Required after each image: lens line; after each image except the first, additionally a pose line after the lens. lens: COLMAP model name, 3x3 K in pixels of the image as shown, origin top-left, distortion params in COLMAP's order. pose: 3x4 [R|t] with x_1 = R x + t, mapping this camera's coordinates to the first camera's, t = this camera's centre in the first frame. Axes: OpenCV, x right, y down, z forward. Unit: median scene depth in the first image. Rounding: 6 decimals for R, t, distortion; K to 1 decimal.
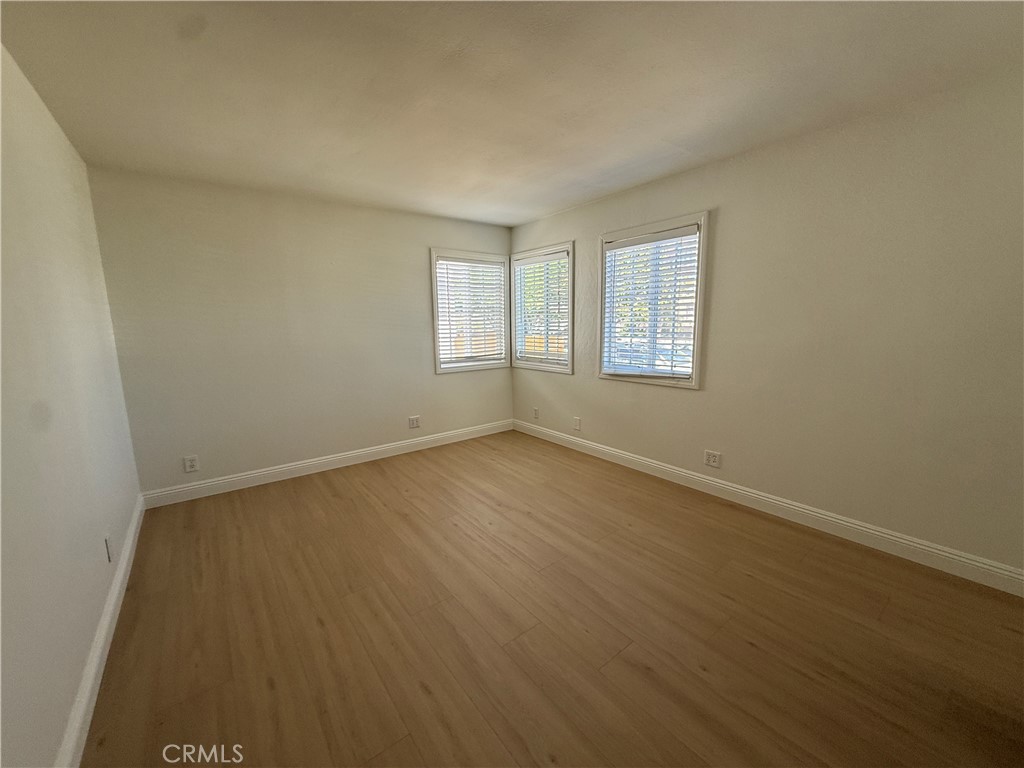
lens RADIAL K [[408.1, 0, 510.5], [0, 408.1, 384.7], [0, 0, 1]] dist [-0.000955, 0.000601]
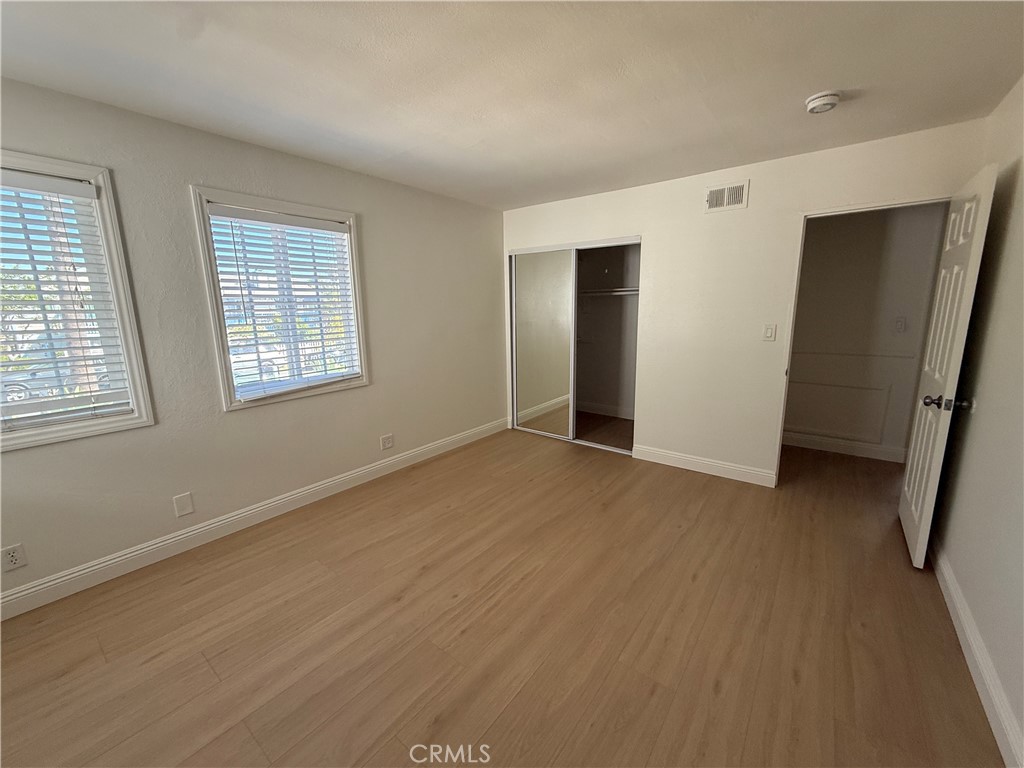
lens RADIAL K [[408.1, 0, 510.5], [0, 408.1, 384.7], [0, 0, 1]] dist [-0.000955, 0.000601]
pose [[-0.254442, -0.155075, 0.954574, -0.626257], [0.176328, 0.963075, 0.203456, -0.135505], [-0.950877, 0.220086, -0.217703, 0.864999]]
